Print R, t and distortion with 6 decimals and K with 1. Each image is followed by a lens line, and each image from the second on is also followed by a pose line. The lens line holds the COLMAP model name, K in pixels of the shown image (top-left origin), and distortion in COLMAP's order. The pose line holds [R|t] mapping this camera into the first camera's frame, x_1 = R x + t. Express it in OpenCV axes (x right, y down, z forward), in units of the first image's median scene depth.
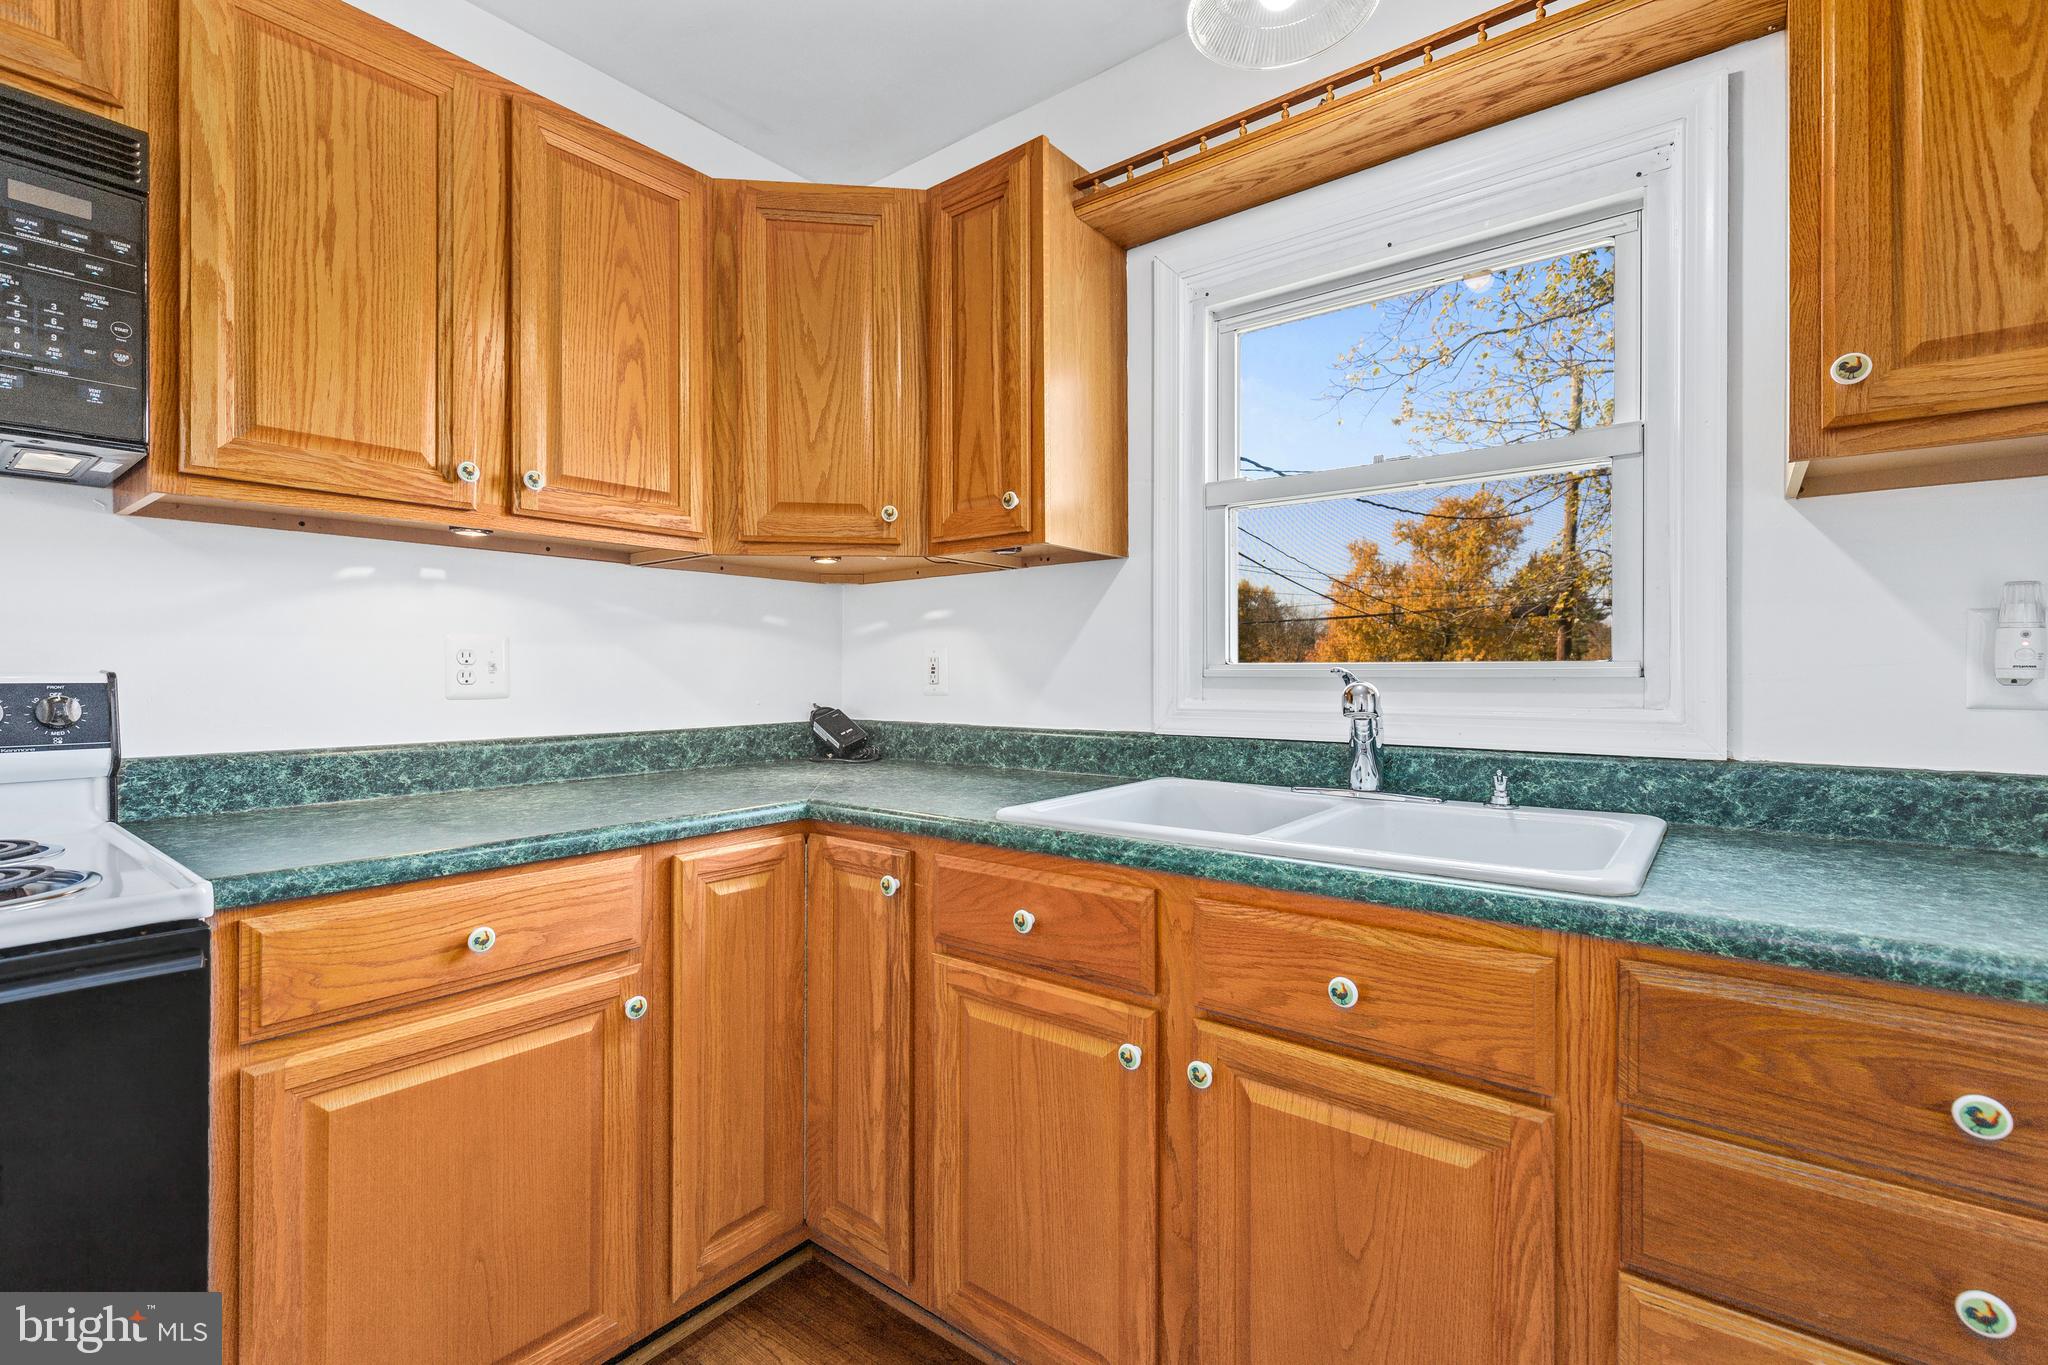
lens RADIAL K [[920.5, 0, 1018.3], [0, 920.5, 674.9], [0, 0, 1]] dist [0.001754, 0.000002]
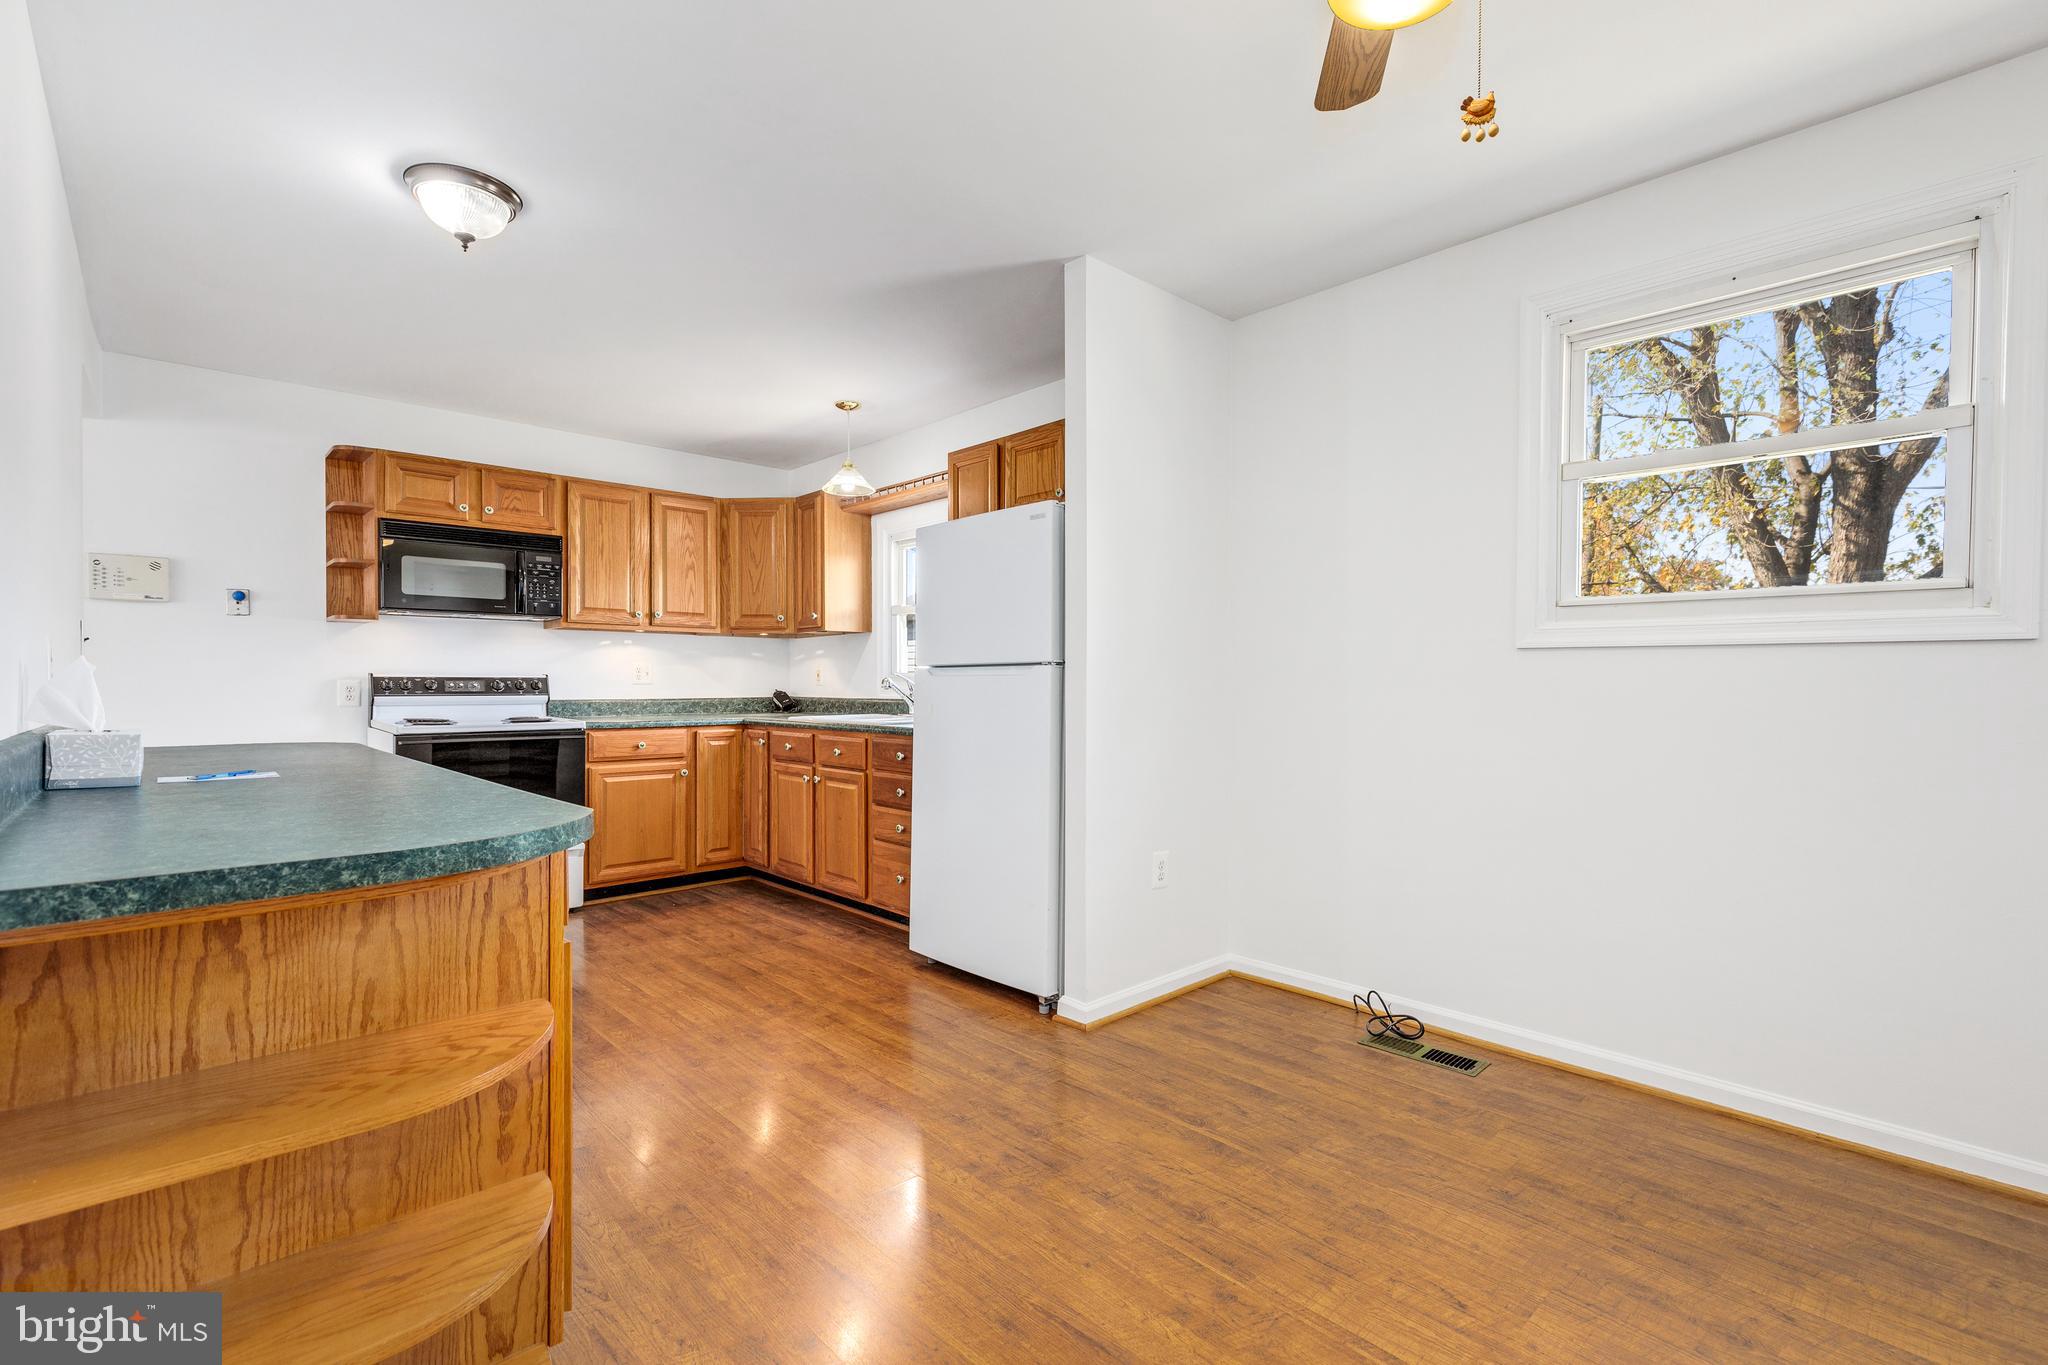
lens RADIAL K [[915.8, 0, 1020.4], [0, 915.8, 693.7], [0, 0, 1]] dist [0.000238, -0.000033]
pose [[0.989098, 0.003705, -0.147215, 1.179103], [-0.002172, 0.999942, 0.010570, 0.025492], [0.147245, -0.010135, 0.989048, -1.948330]]
